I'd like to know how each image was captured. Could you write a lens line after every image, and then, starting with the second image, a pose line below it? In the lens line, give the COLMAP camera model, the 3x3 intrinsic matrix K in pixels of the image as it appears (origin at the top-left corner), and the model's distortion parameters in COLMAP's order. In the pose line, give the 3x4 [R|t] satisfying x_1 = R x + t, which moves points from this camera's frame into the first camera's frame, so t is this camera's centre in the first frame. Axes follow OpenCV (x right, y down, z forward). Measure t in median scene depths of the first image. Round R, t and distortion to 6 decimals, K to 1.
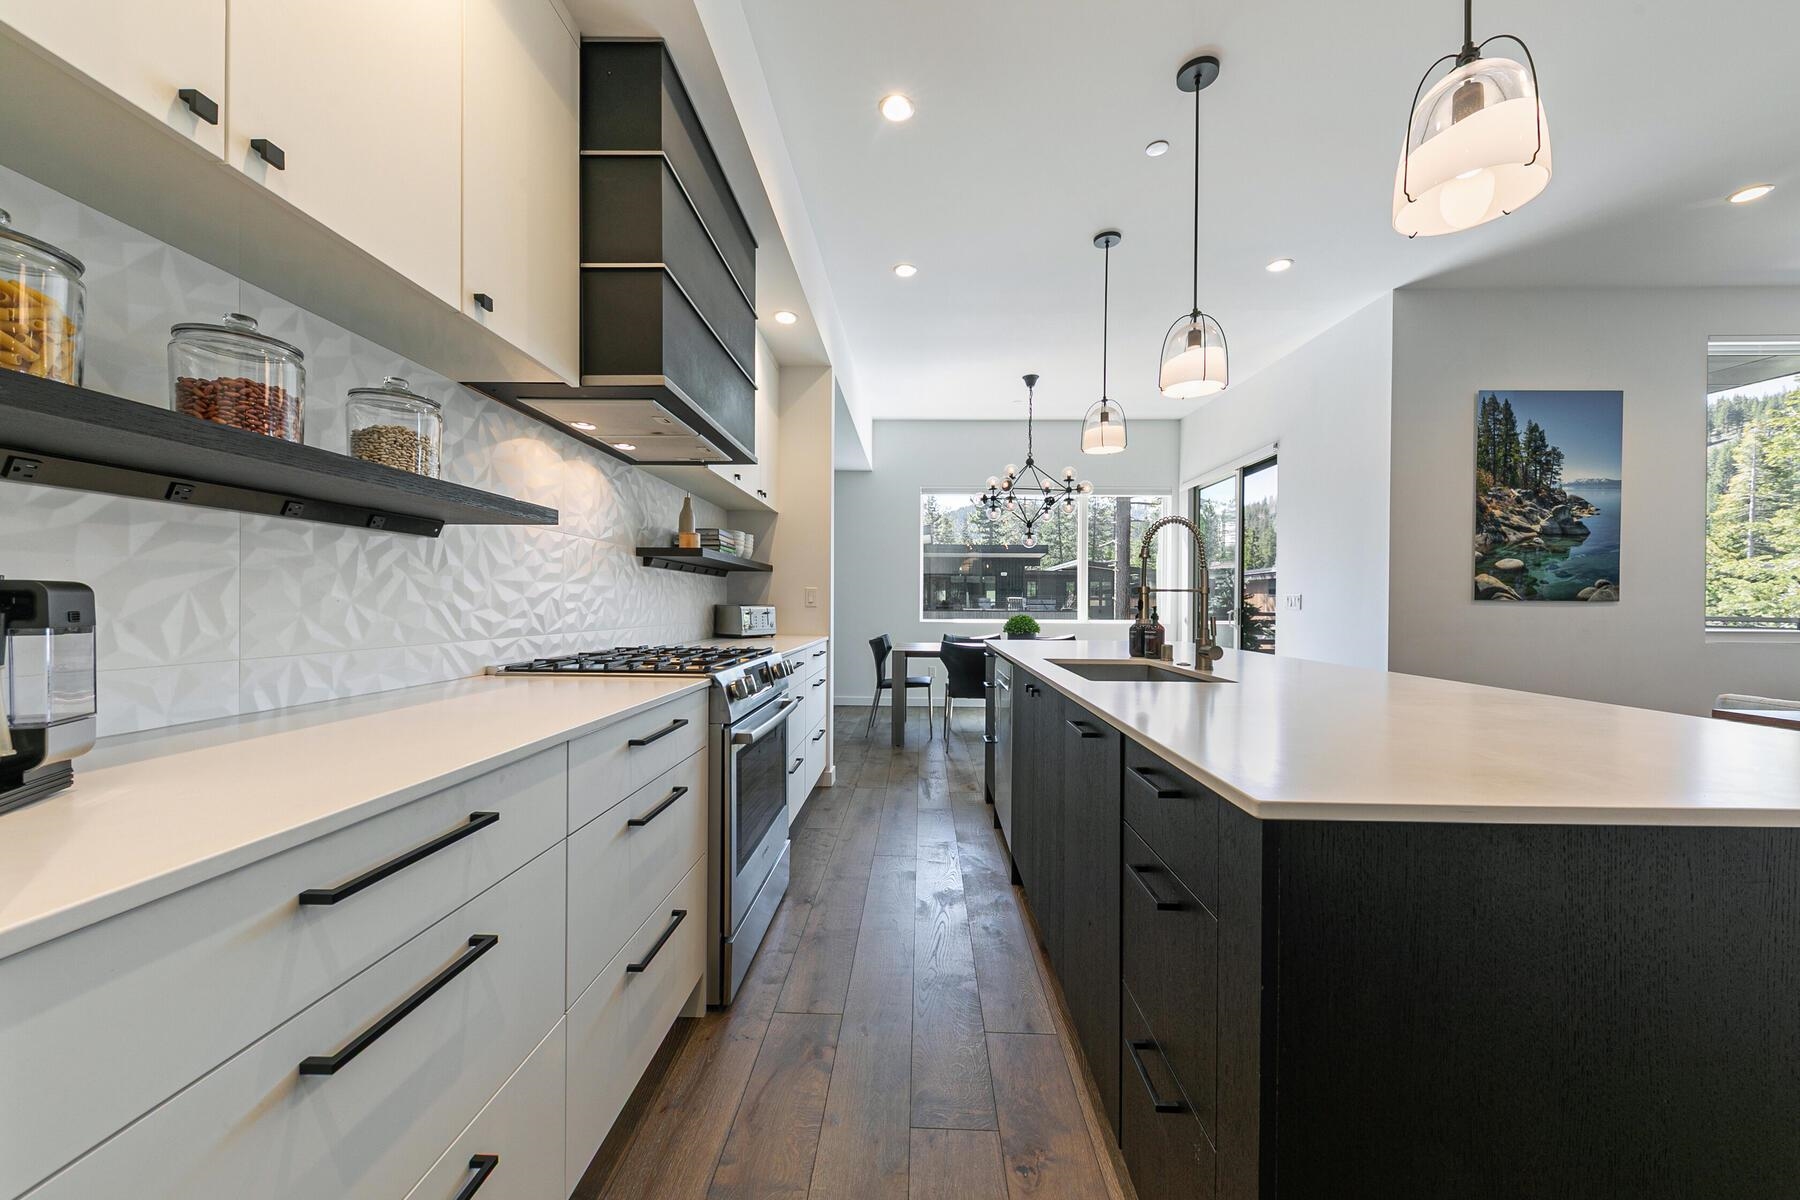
lens RADIAL K [[633.3, 0, 877.5], [0, 633.3, 607.1], [0, 0, 1]] dist [-0.000288, -0.000408]
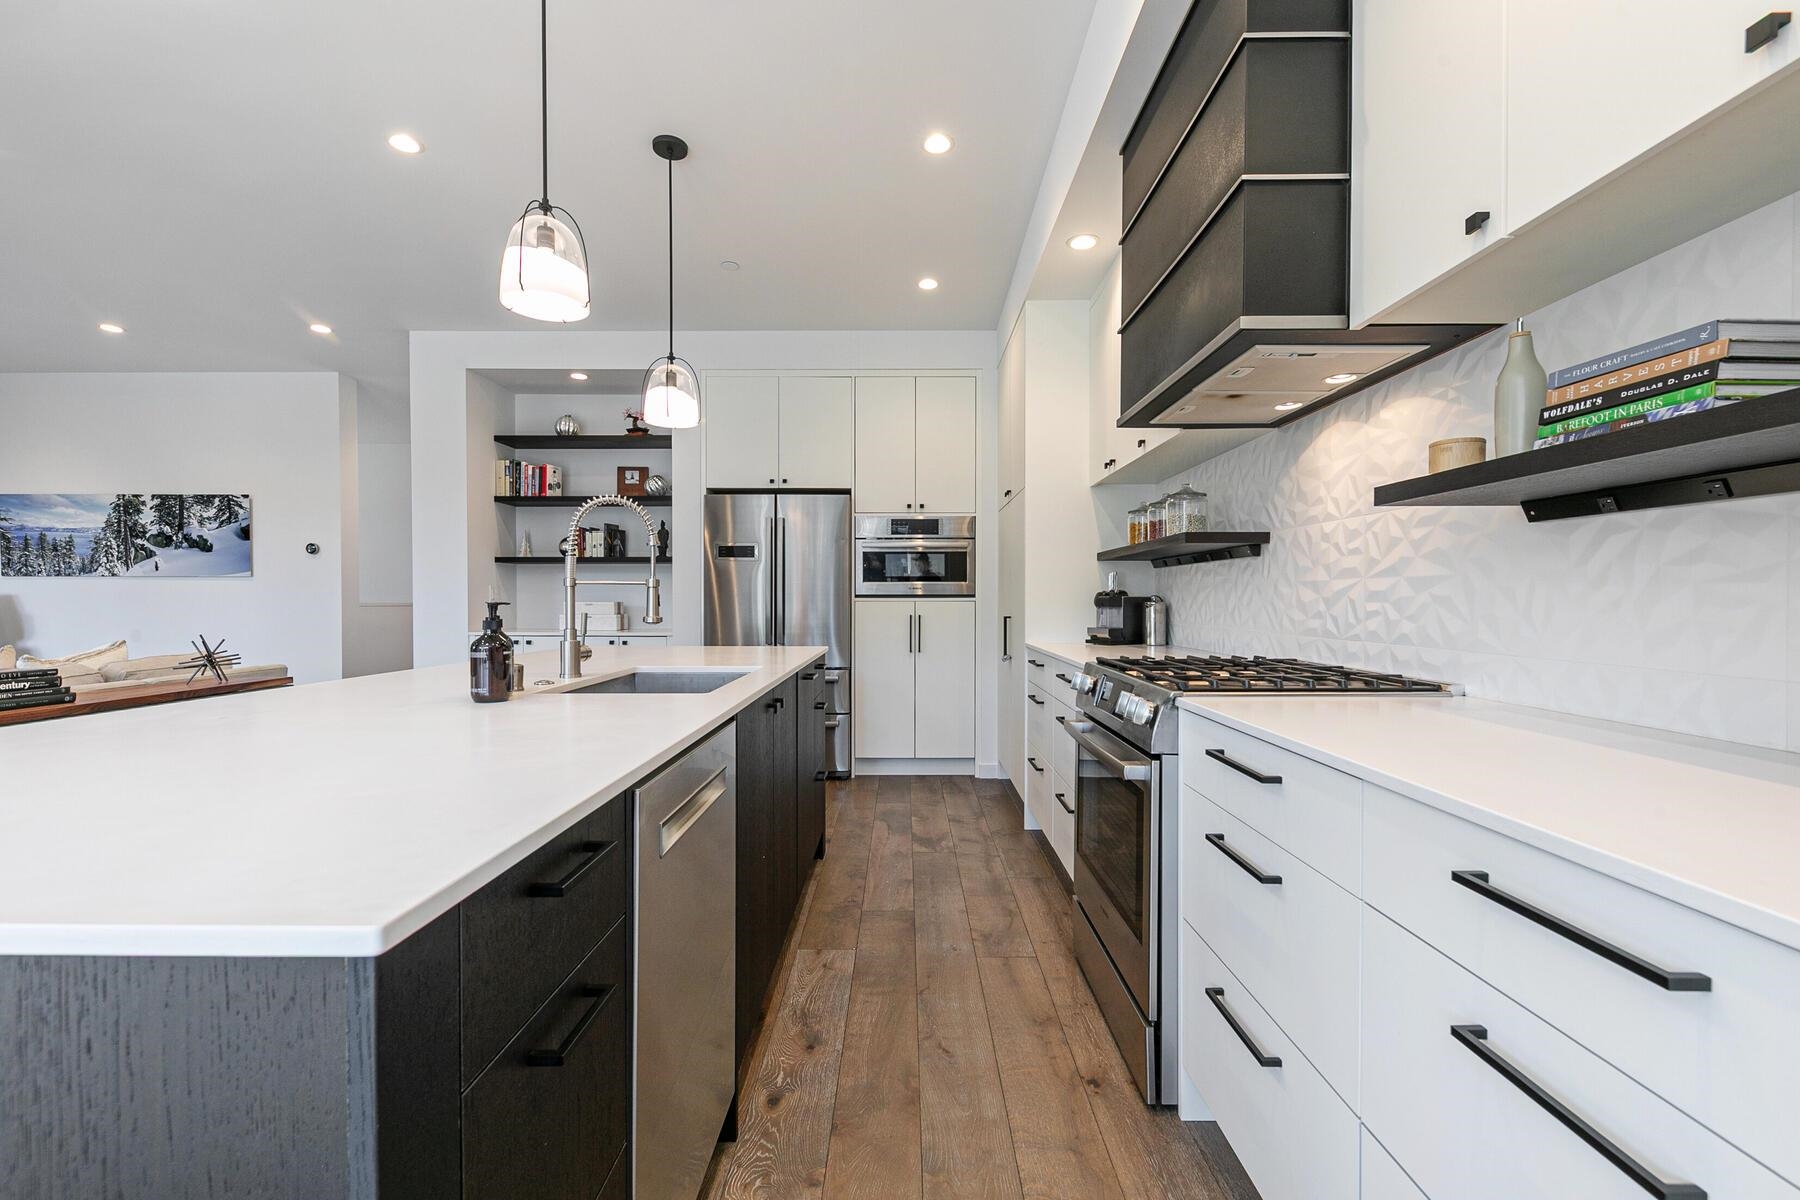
lens RADIAL K [[764.4, 0, 896.5], [0, 764.4, 598.6], [0, 0, 1]] dist [-0.002787, -0.000340]
pose [[-0.998281, -0.009290, -0.057860, 0.083168], [-0.009606, 0.999940, 0.005187, -0.007101], [0.057809, 0.005733, -0.998311, 1.123612]]
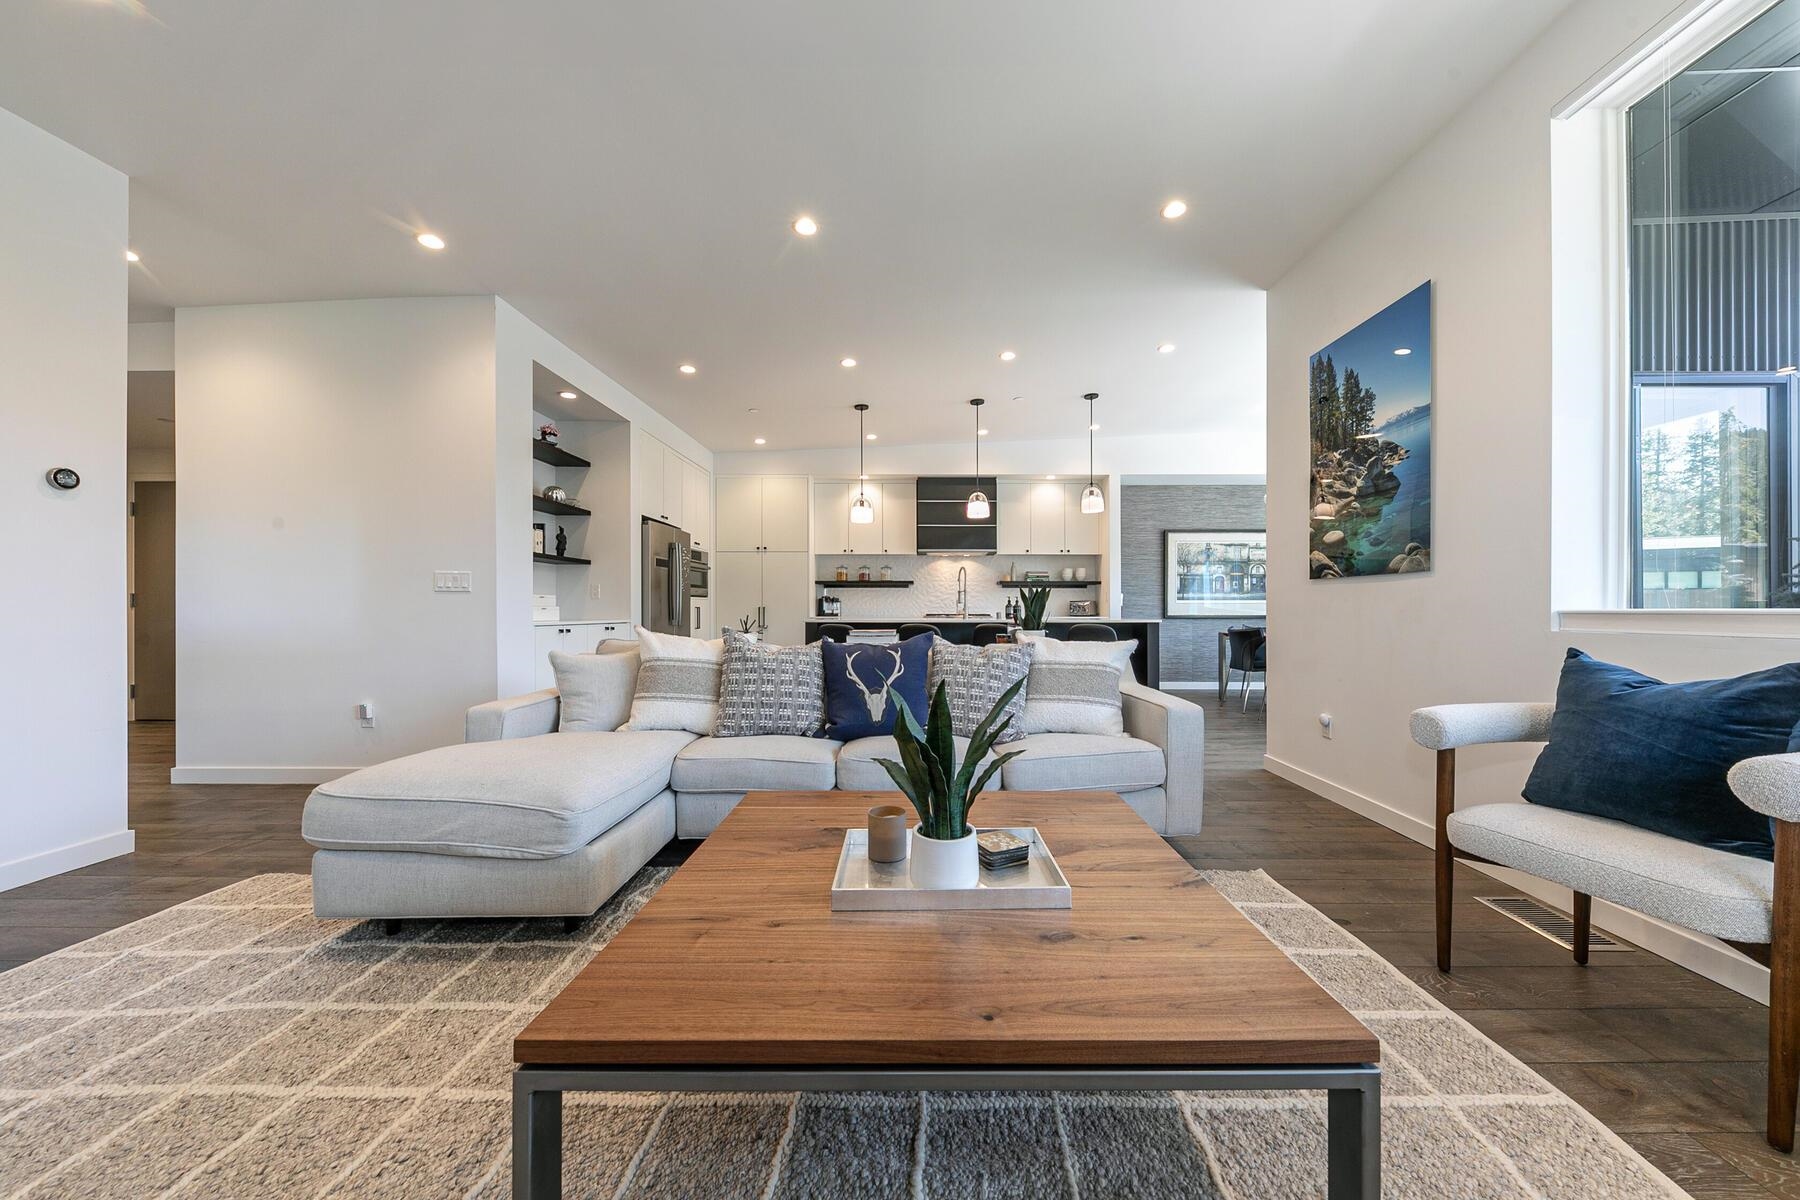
lens RADIAL K [[620.0, 0, 909.0], [0, 620.0, 612.0], [0, 0, 1]] dist [-0.005205, 0.000099]
pose [[0.014626, -0.003272, -0.999888, 1.867867], [-0.007524, 0.999966, -0.003383, 0.045105], [0.999865, 0.007573, 0.014601, 0.393894]]
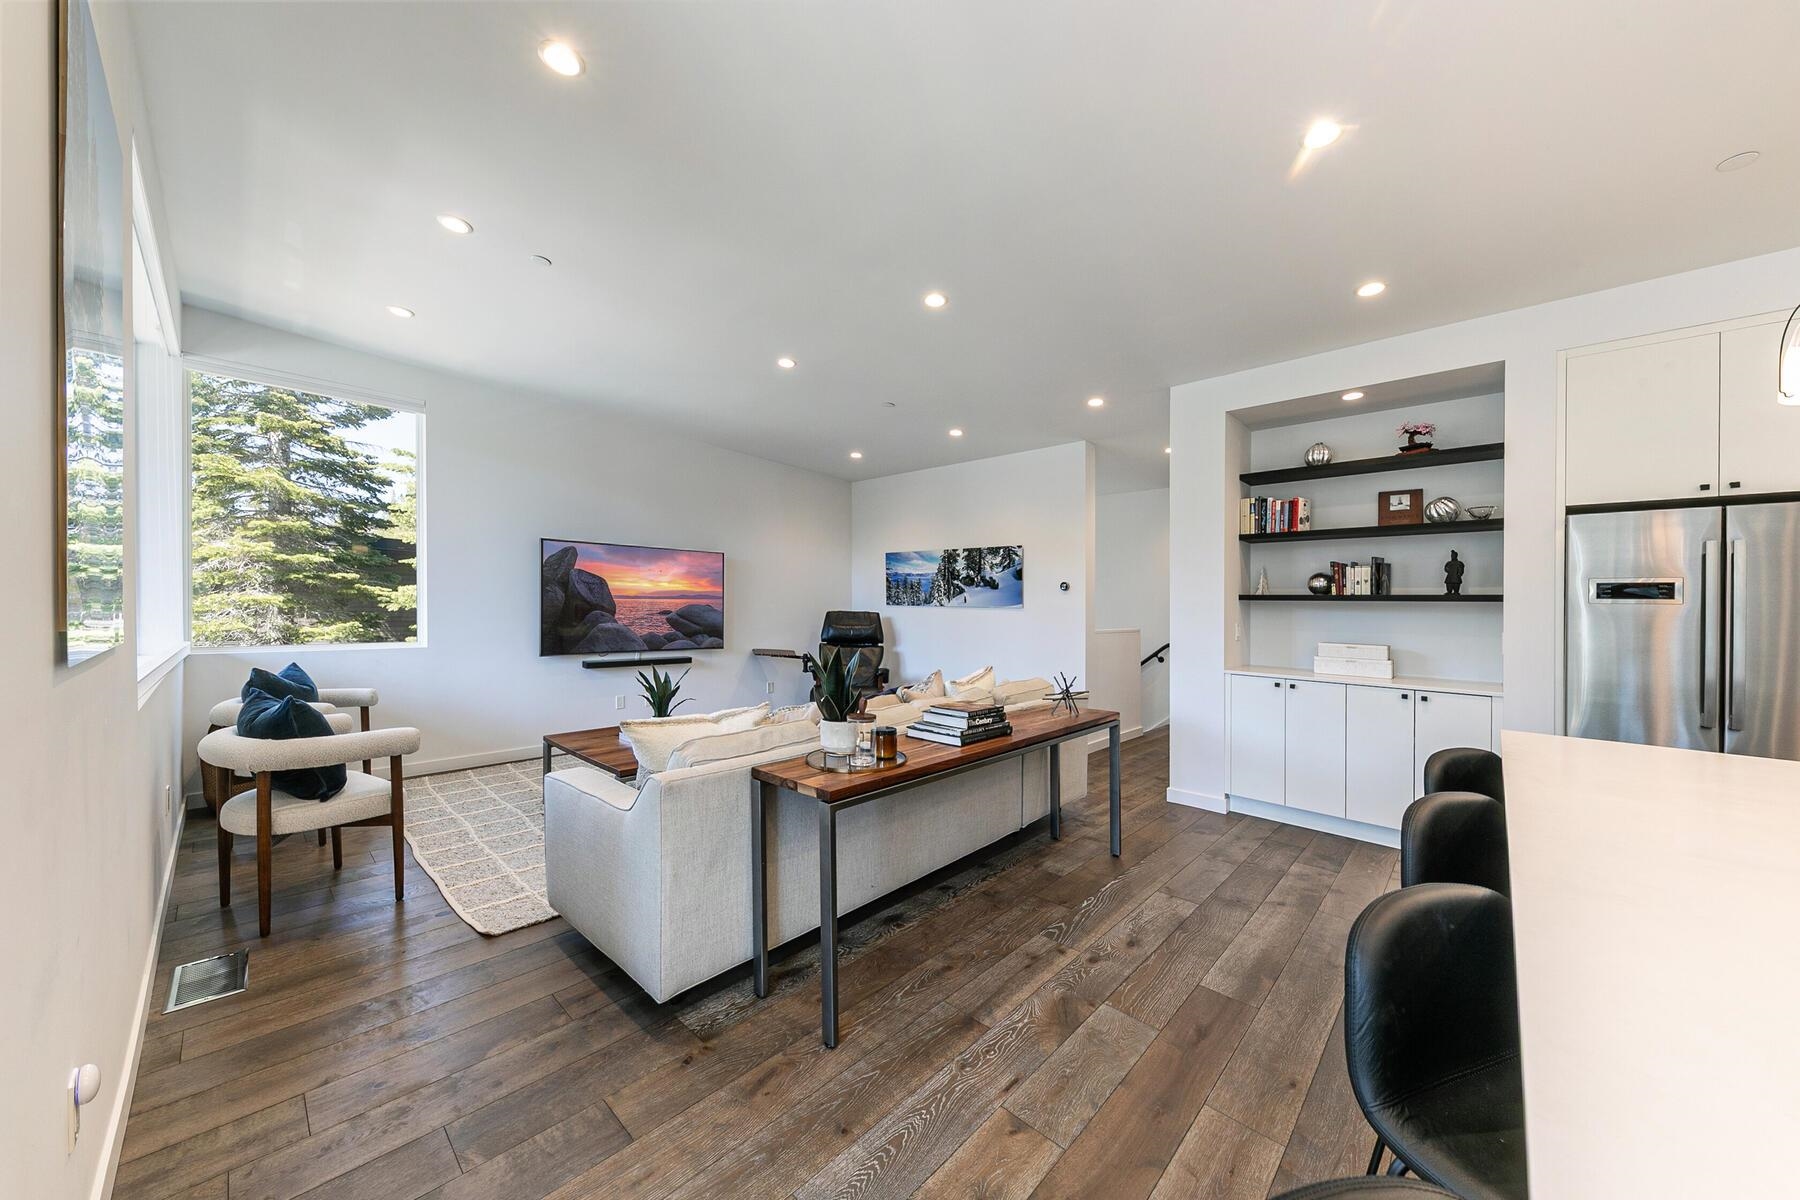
lens RADIAL K [[633.3, 0, 901.9], [0, 633.3, 618.1], [0, 0, 1]] dist [-0.000288, -0.000408]
pose [[-0.755330, -0.035961, 0.654357, 0.460523], [-0.021908, 0.999321, 0.029629, -0.049286], [-0.654978, 0.008044, -0.755605, 0.974530]]
